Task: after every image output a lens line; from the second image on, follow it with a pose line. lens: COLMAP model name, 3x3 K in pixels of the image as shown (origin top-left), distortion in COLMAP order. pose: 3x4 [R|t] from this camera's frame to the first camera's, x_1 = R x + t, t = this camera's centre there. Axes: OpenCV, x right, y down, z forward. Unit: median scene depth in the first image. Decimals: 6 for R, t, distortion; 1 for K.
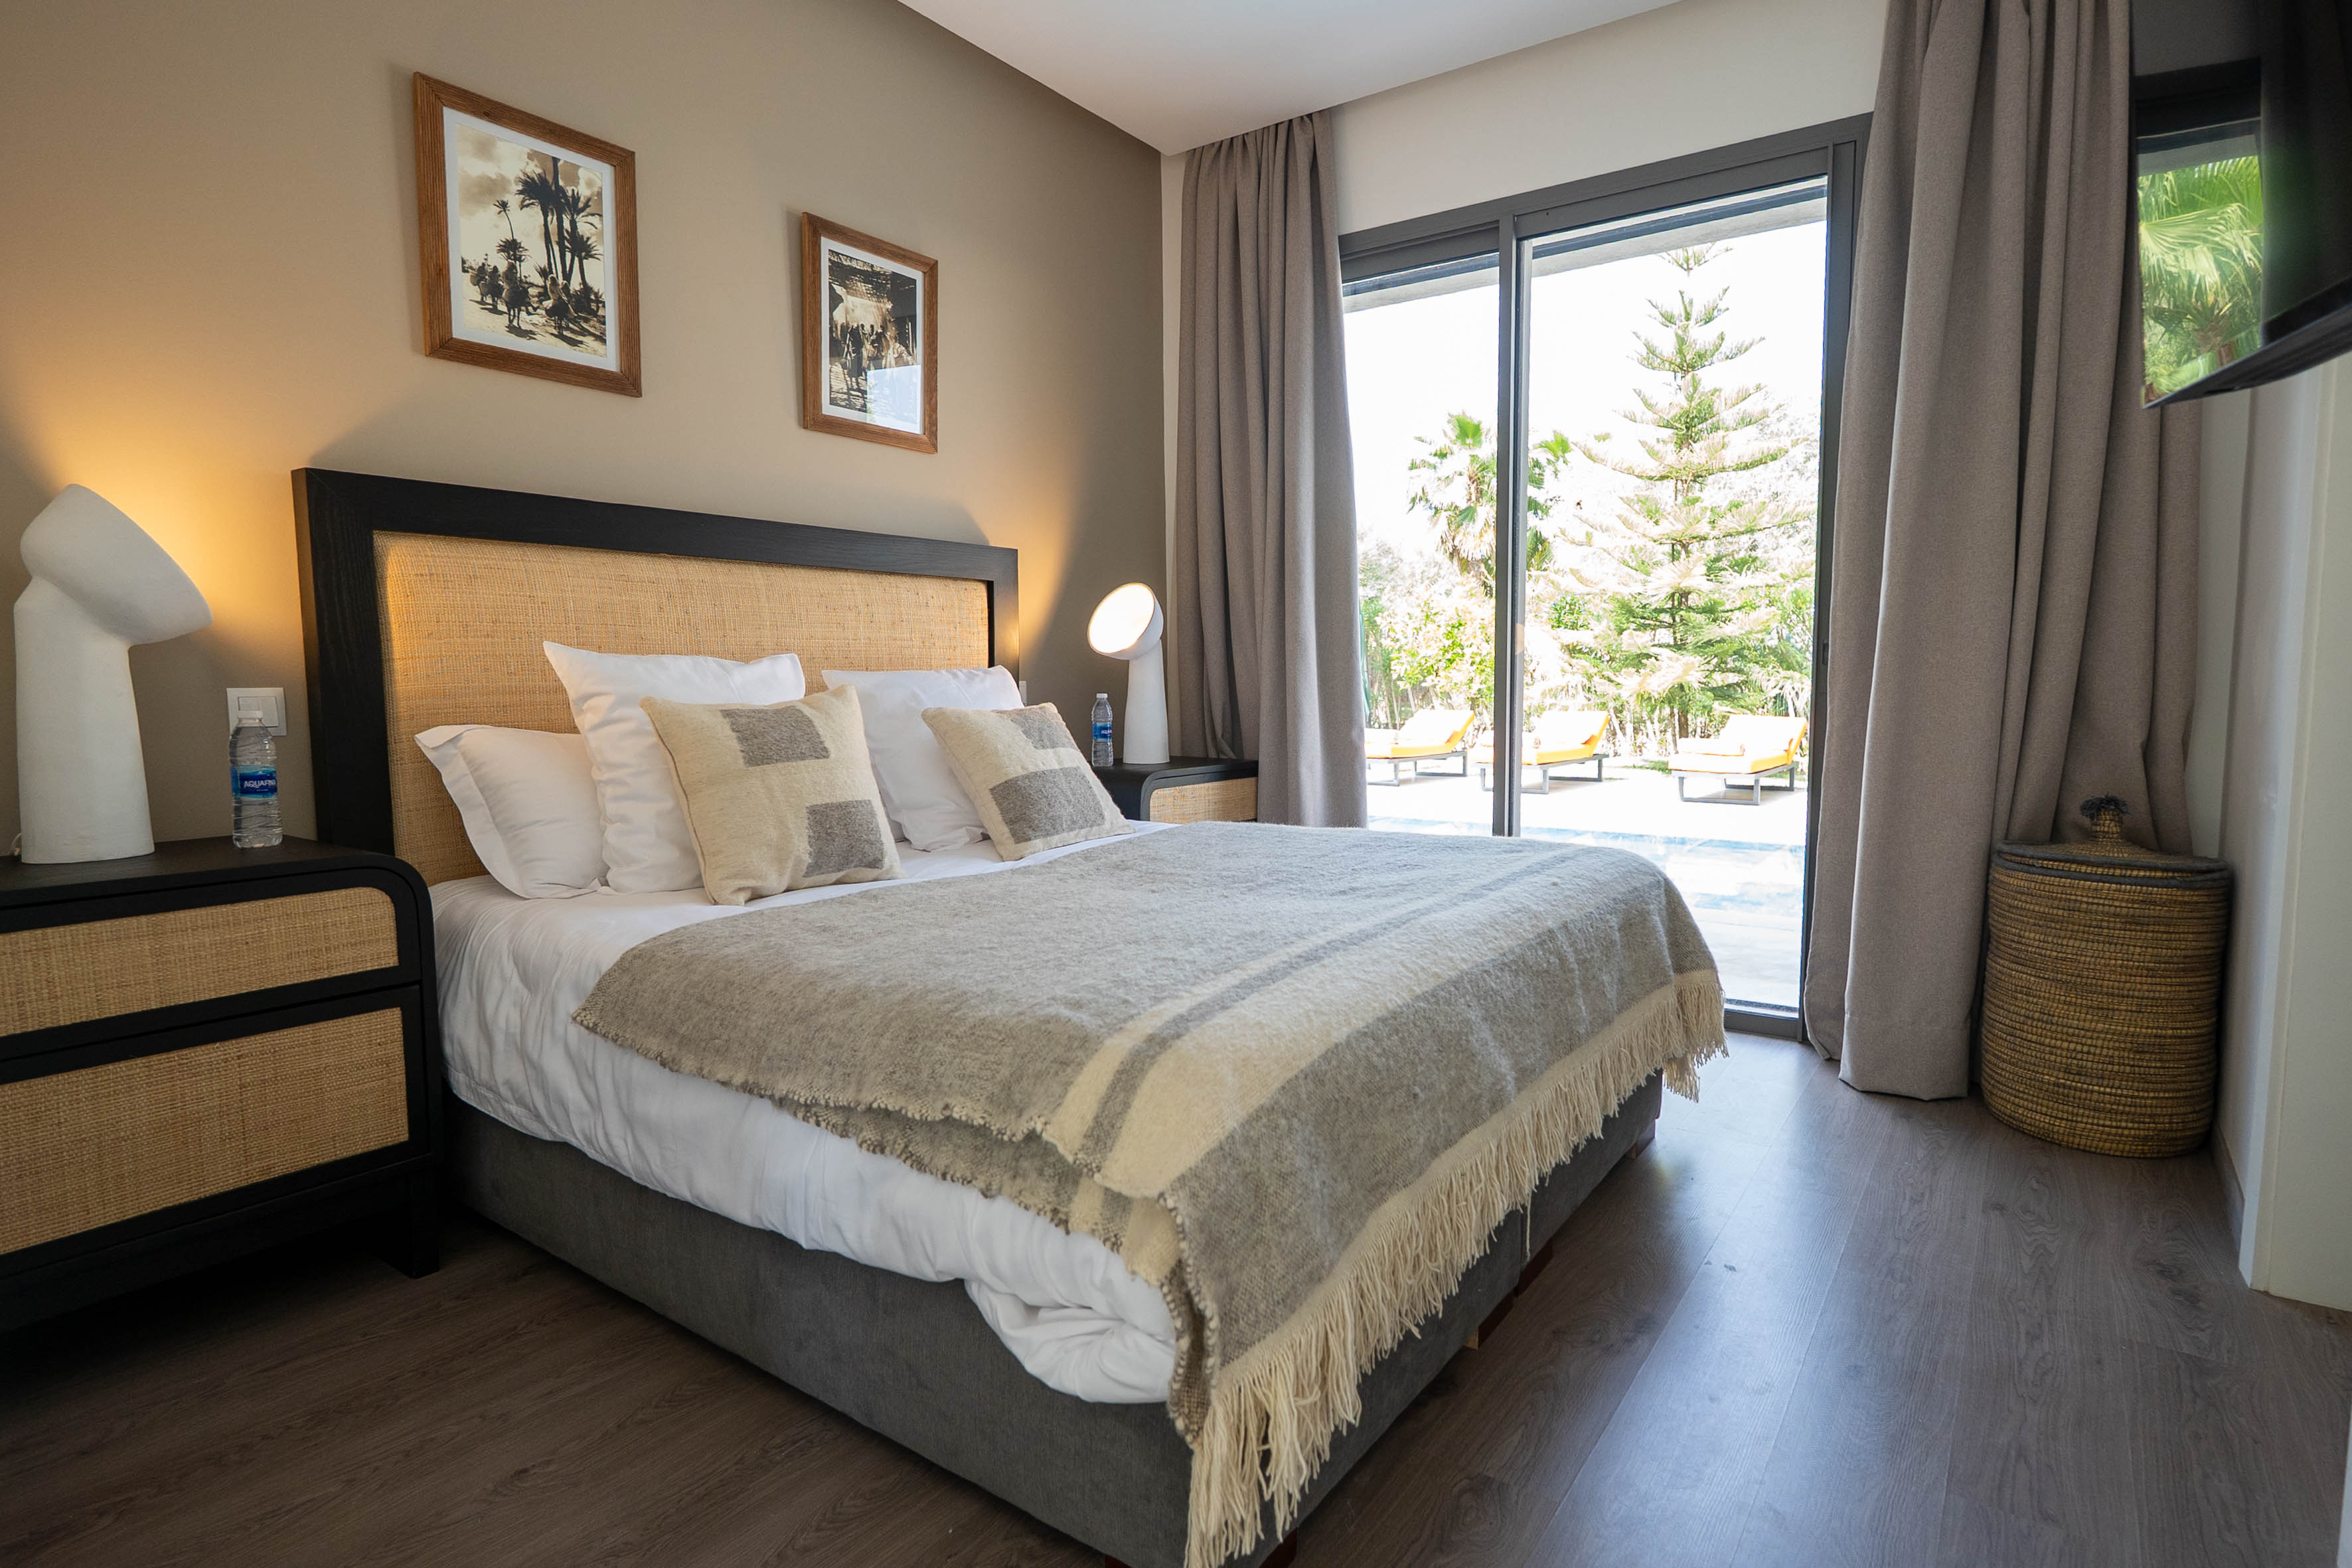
lens RADIAL K [[1130.3, 0, 1175.4], [0, 1130.3, 773.7], [0, 0, 1]] dist [-0.006374, -0.000082]
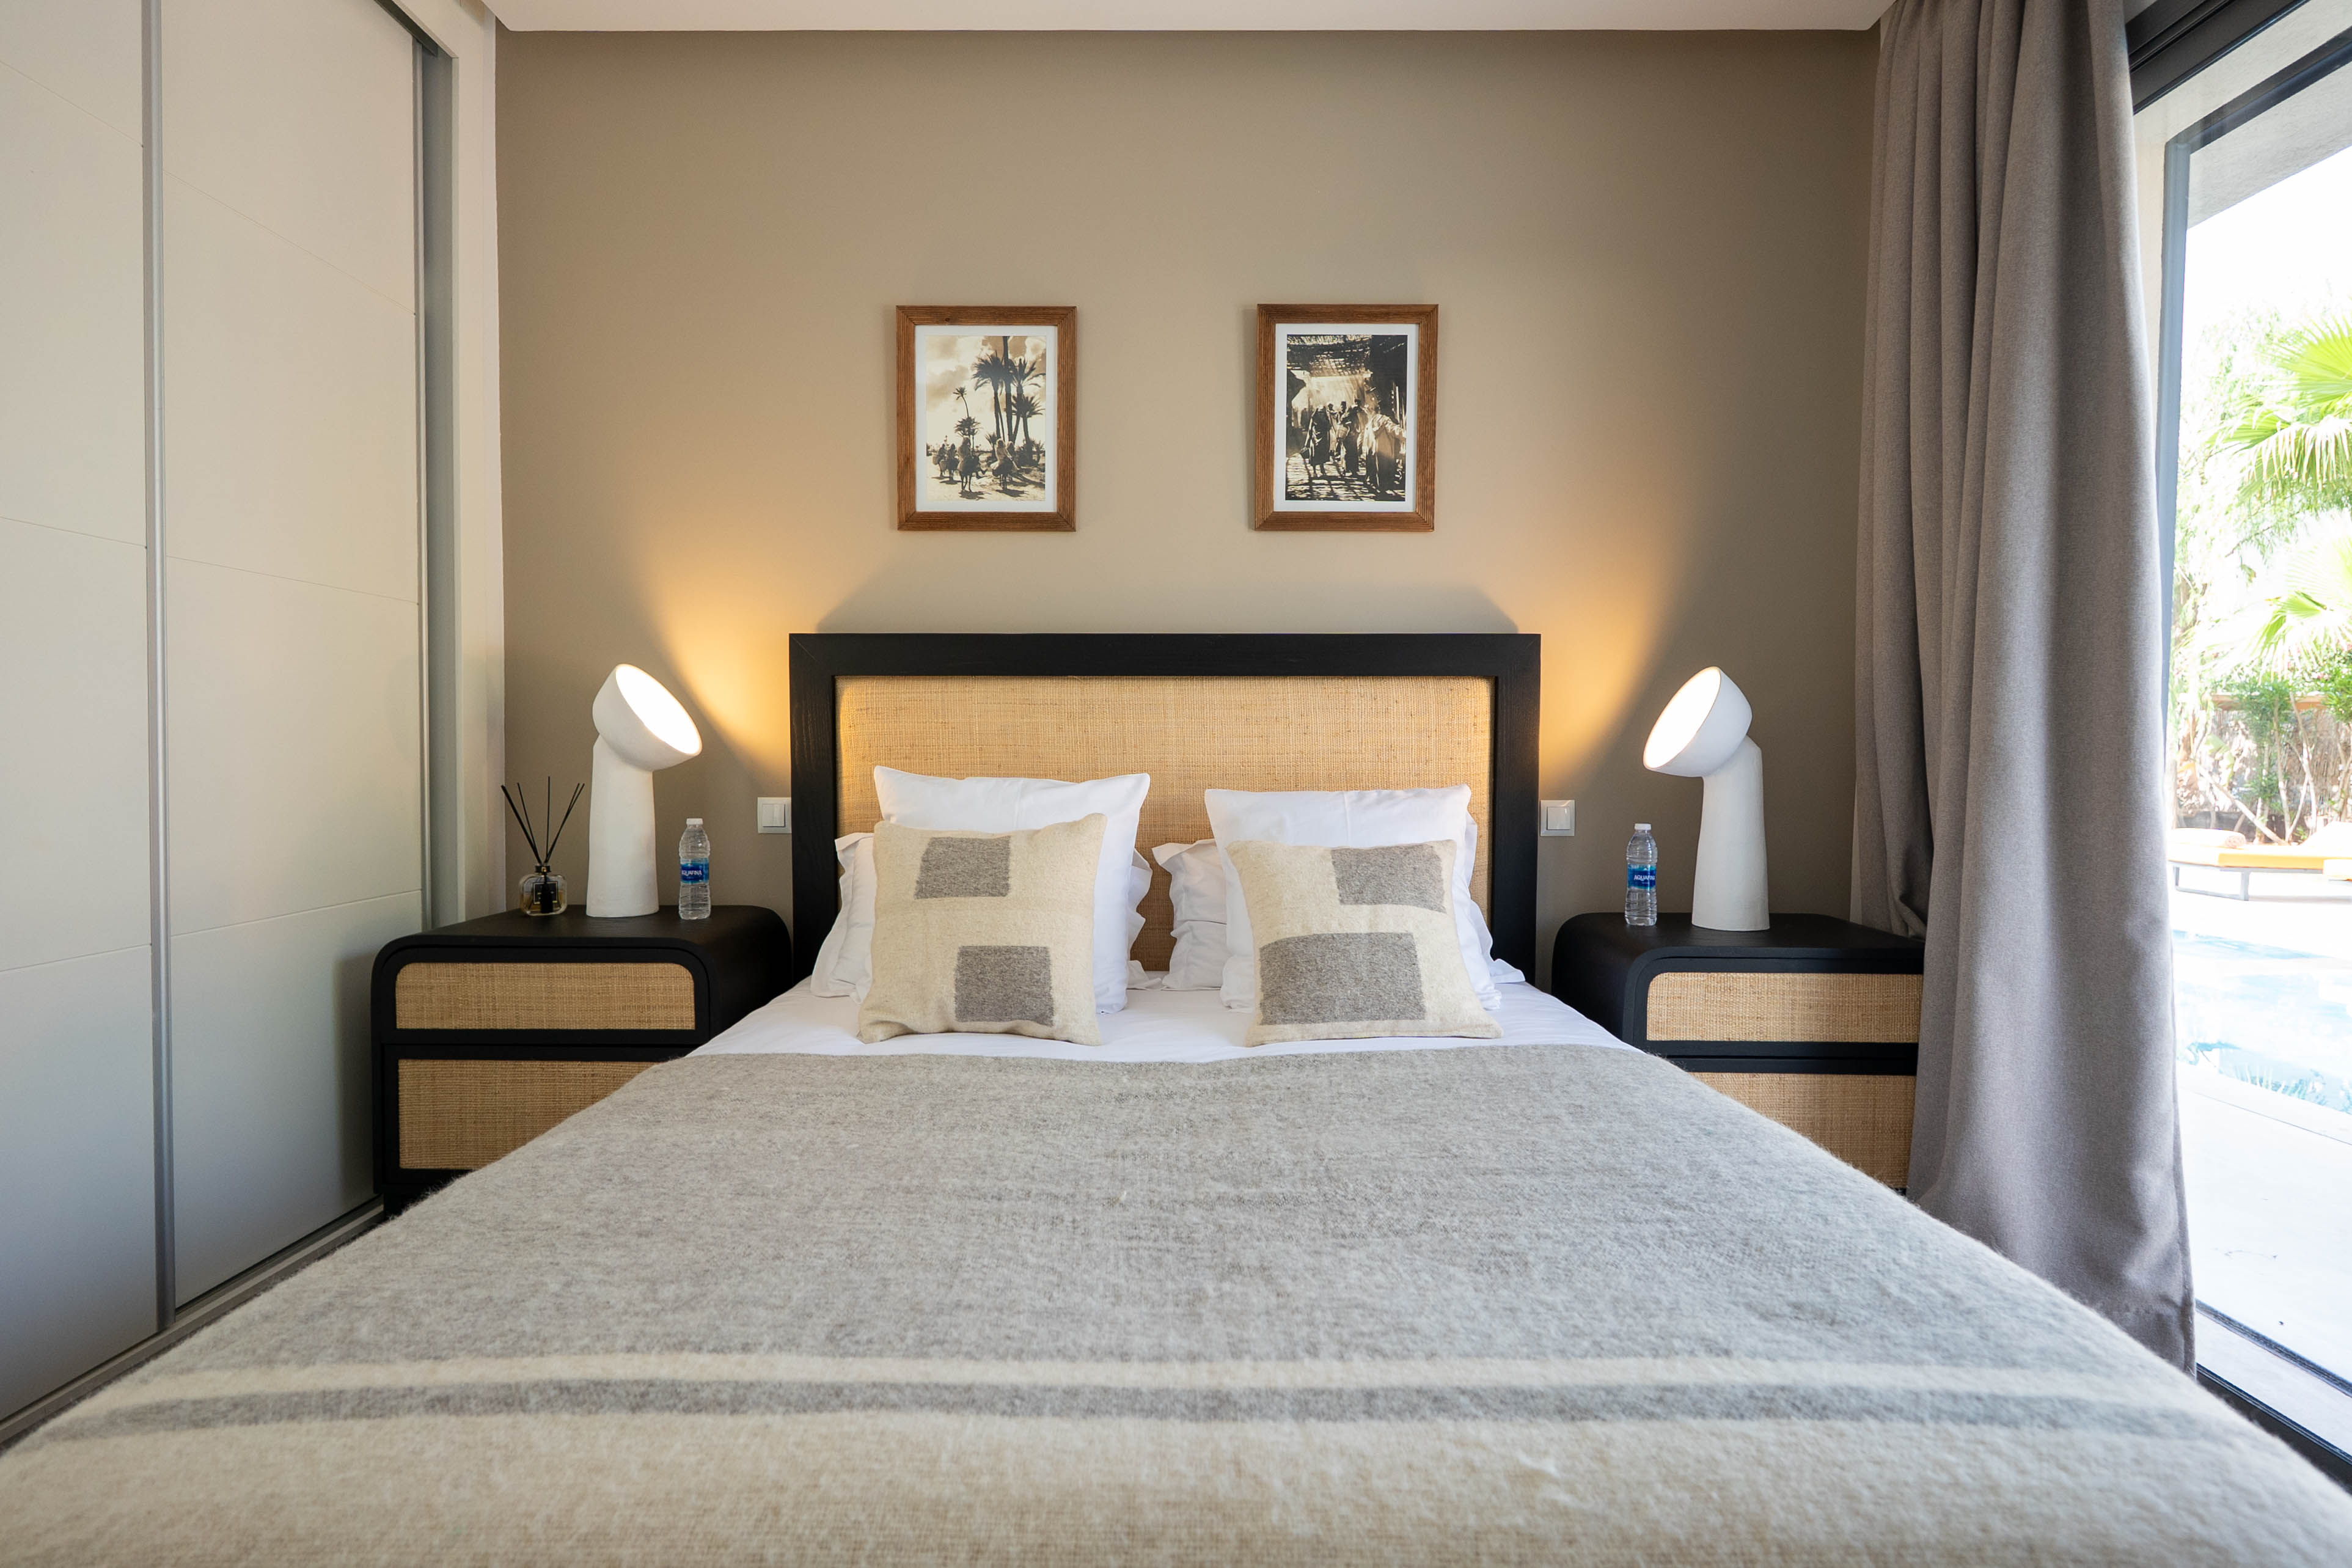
lens RADIAL K [[1053.0, 0, 1182.5], [0, 1053.0, 787.7], [0, 0, 1]] dist [-0.005969, 0.000209]
pose [[0.607265, 0.034082, -0.793768, 0.403683], [-0.074671, 0.997106, -0.014313, -0.088038], [0.790982, 0.067963, 0.608053, 0.510705]]
